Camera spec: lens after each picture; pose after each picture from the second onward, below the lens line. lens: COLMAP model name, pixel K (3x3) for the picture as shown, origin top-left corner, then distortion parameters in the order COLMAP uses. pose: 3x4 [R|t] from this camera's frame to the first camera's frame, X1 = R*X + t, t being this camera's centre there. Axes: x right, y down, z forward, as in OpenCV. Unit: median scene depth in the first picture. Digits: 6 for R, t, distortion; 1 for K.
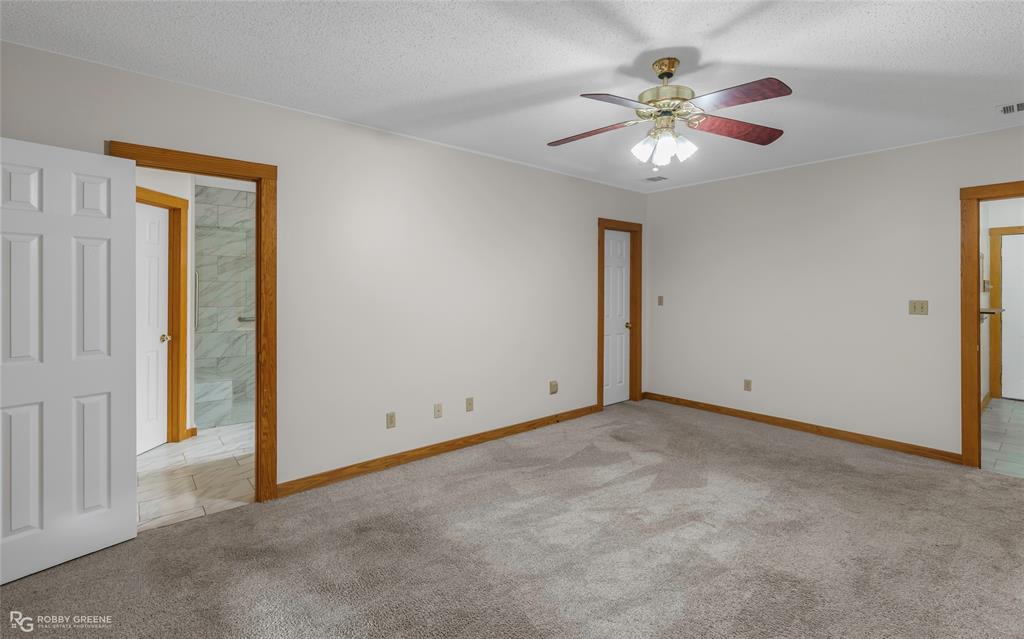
lens RADIAL K [[462.5, 0, 513.1], [0, 462.5, 289.2], [0, 0, 1]] dist [-0.002926, -0.000189]
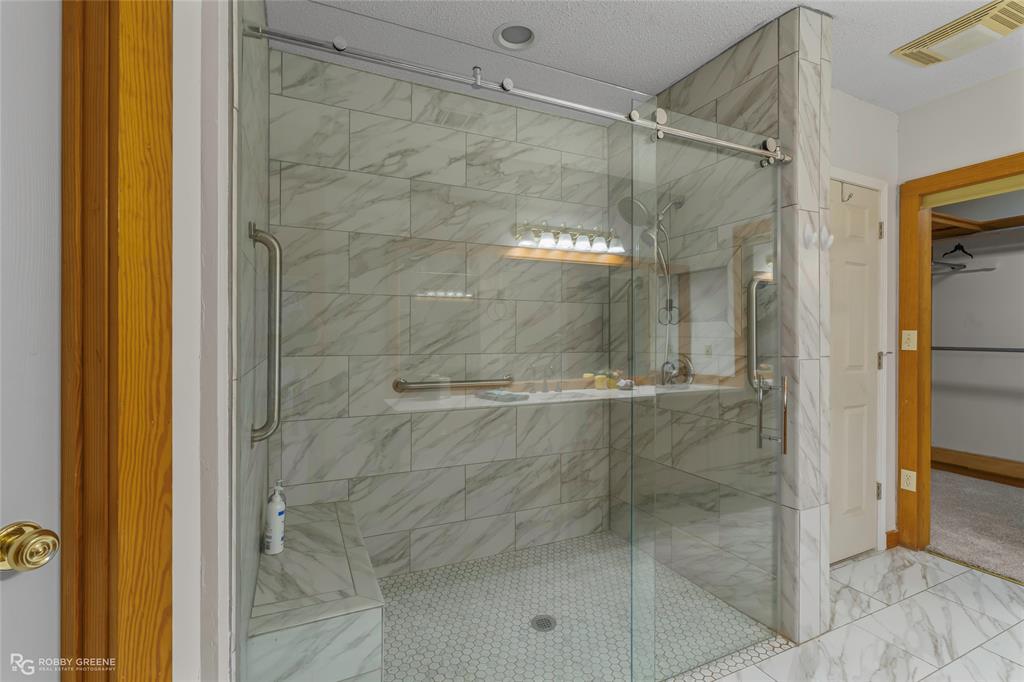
lens RADIAL K [[468.1, 0, 511.5], [0, 468.1, 337.6], [0, 0, 1]] dist [-0.000008, 0.000273]
pose [[0.962230, -0.002638, -0.272224, -0.384814], [0.002296, 0.999996, -0.001576, 0.022722], [0.272228, 0.000891, 0.962232, 0.634483]]
